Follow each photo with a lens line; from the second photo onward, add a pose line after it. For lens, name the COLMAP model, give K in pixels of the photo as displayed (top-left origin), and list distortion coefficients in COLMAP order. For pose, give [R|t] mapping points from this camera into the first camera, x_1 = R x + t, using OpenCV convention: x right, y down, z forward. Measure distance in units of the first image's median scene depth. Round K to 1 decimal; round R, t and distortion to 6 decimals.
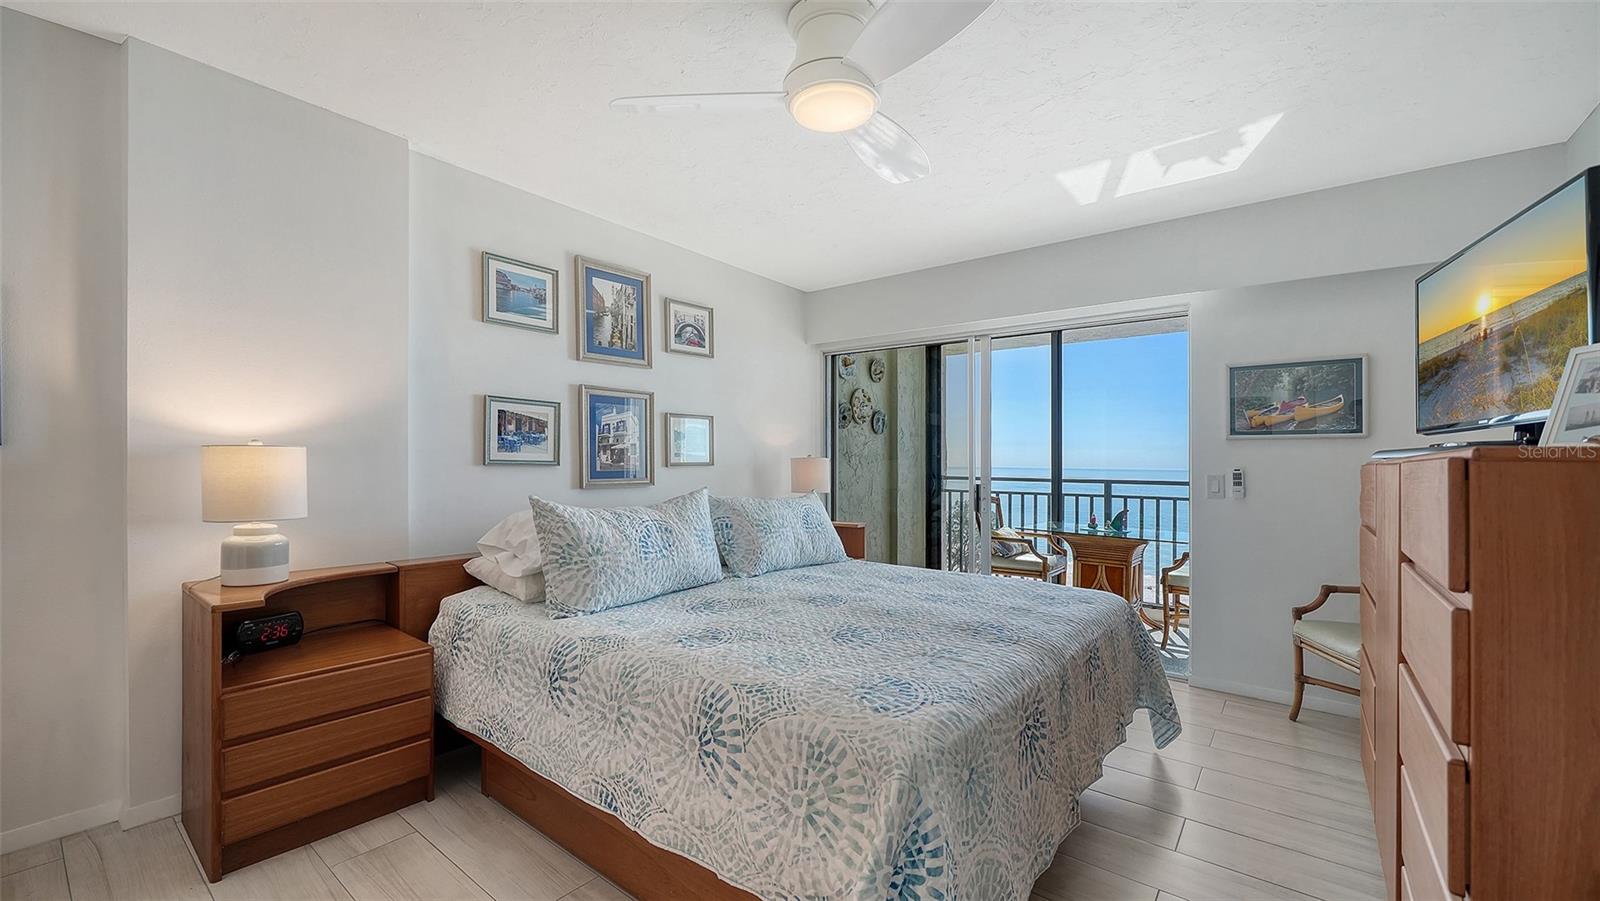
lens RADIAL K [[650.9, 0, 802.5], [0, 650.9, 475.5], [0, 0, 1]] dist [-0.003376, -0.000157]
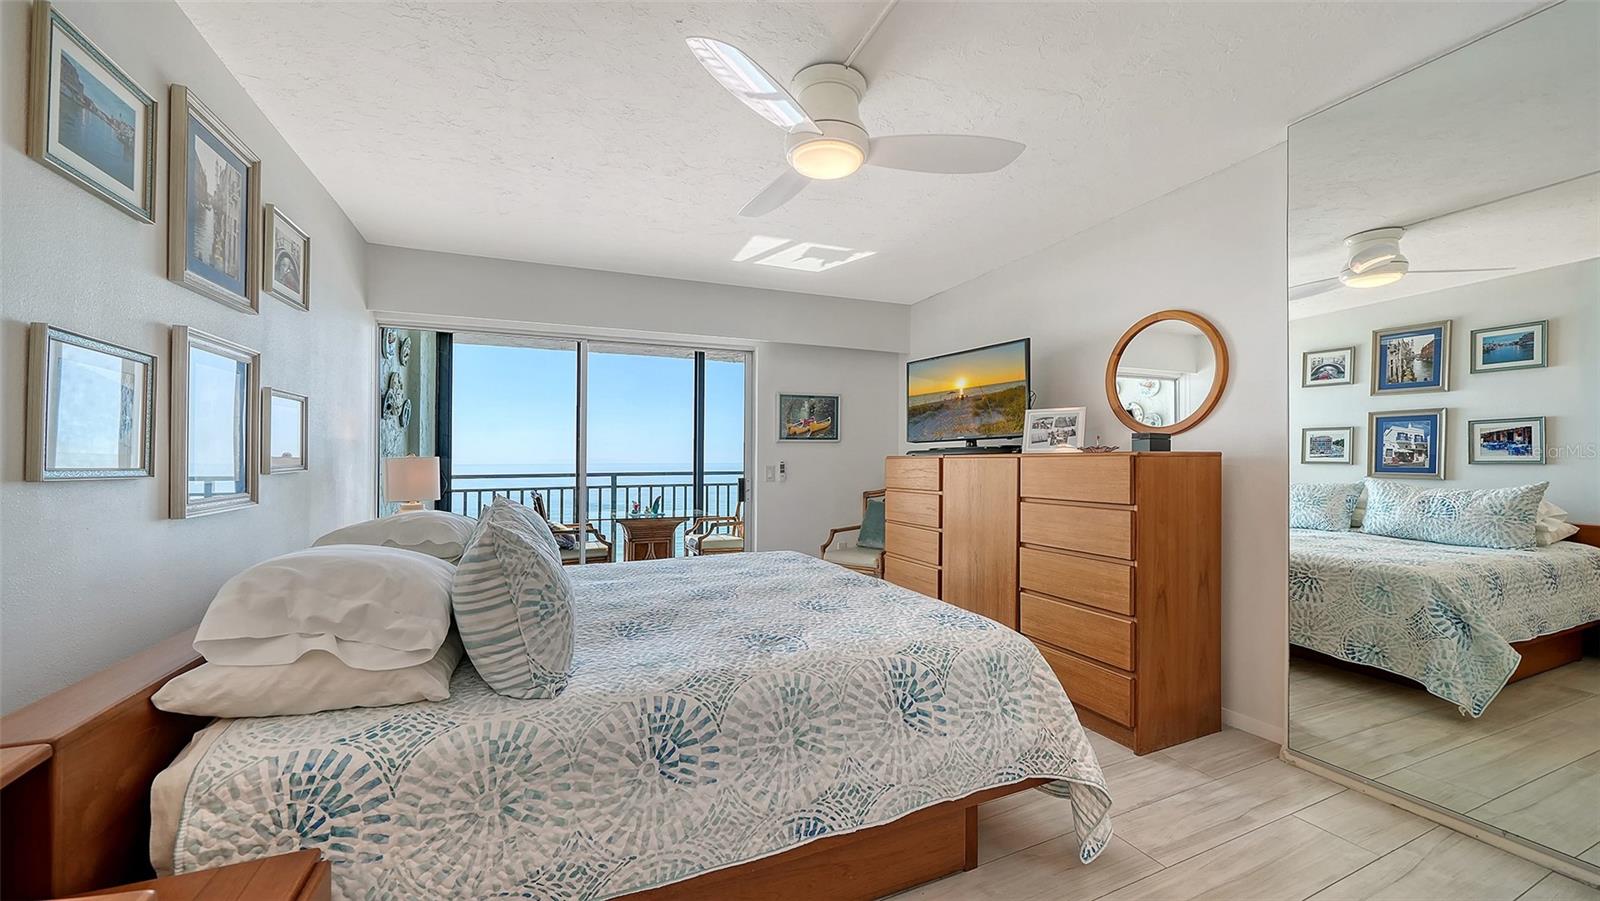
lens RADIAL K [[599.0, 0, 799.0], [0, 599.0, 467.8], [0, 0, 1]] dist [-0.006167, -0.000161]
pose [[0.458517, -0.025654, 0.888315, -0.805221], [0.027150, 0.999521, 0.014852, -0.022529], [-0.888271, 0.017308, 0.458994, 0.469303]]
